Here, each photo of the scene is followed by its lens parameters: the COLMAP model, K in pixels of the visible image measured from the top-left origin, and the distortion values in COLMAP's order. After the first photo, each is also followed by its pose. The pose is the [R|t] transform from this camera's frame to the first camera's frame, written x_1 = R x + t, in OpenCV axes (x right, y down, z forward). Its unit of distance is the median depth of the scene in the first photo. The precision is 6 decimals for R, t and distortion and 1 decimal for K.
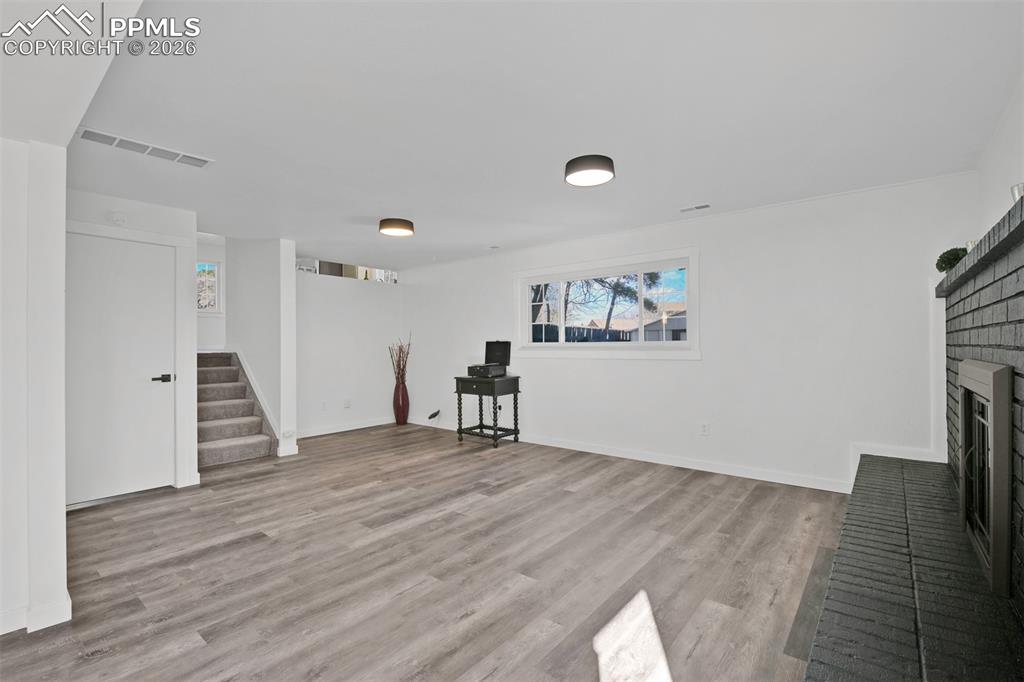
lens RADIAL K [[455.3, 0, 513.6], [0, 455.3, 346.7], [0, 0, 1]] dist [-0.004352, -0.003293]
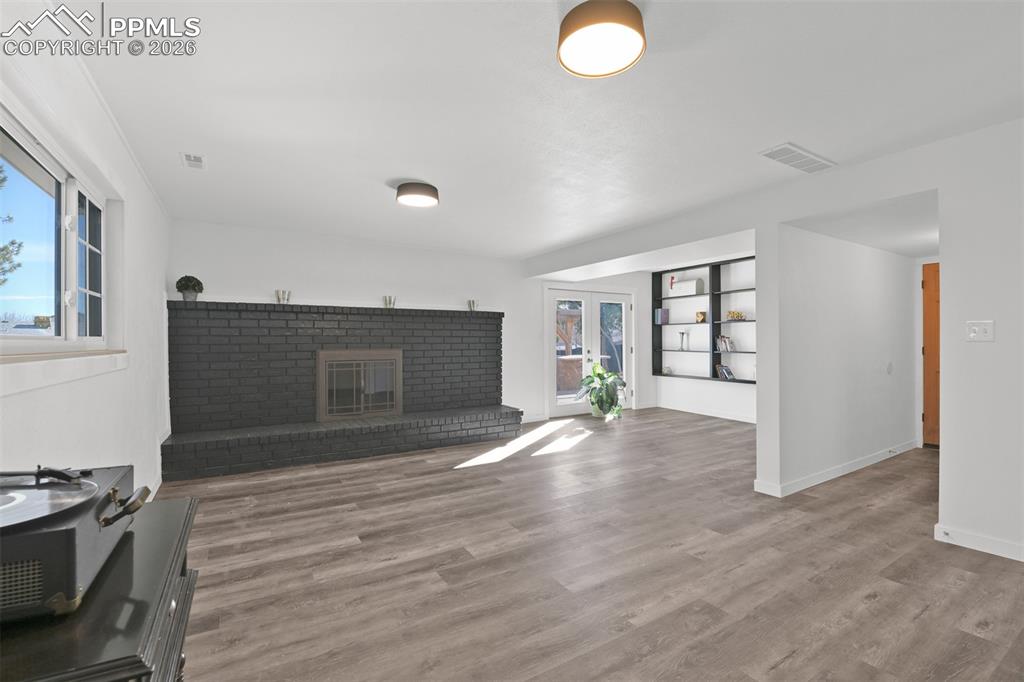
lens RADIAL K [[455.3, 0, 513.6], [0, 455.3, 351.0], [0, 0, 1]] dist [-0.004352, -0.003293]
pose [[-0.944345, 0.003148, 0.328941, -0.414794], [0.011121, 0.999688, 0.022362, -0.002212], [-0.328768, 0.024775, -0.944086, 1.856613]]
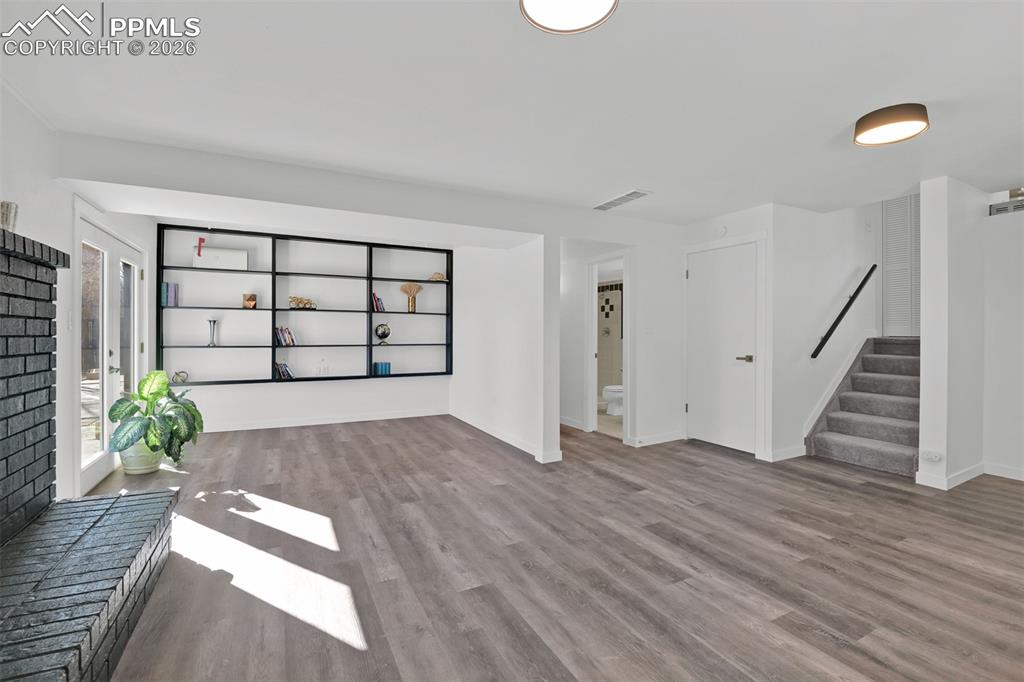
lens RADIAL K [[455.3, 0, 519.6], [0, 455.3, 337.9], [0, 0, 1]] dist [-0.004352, -0.003293]
pose [[-0.384278, 0.018849, -0.923025, 0.598100], [-0.000848, 0.999784, 0.020769, -0.007744], [0.923217, 0.008763, -0.384179, 1.043436]]
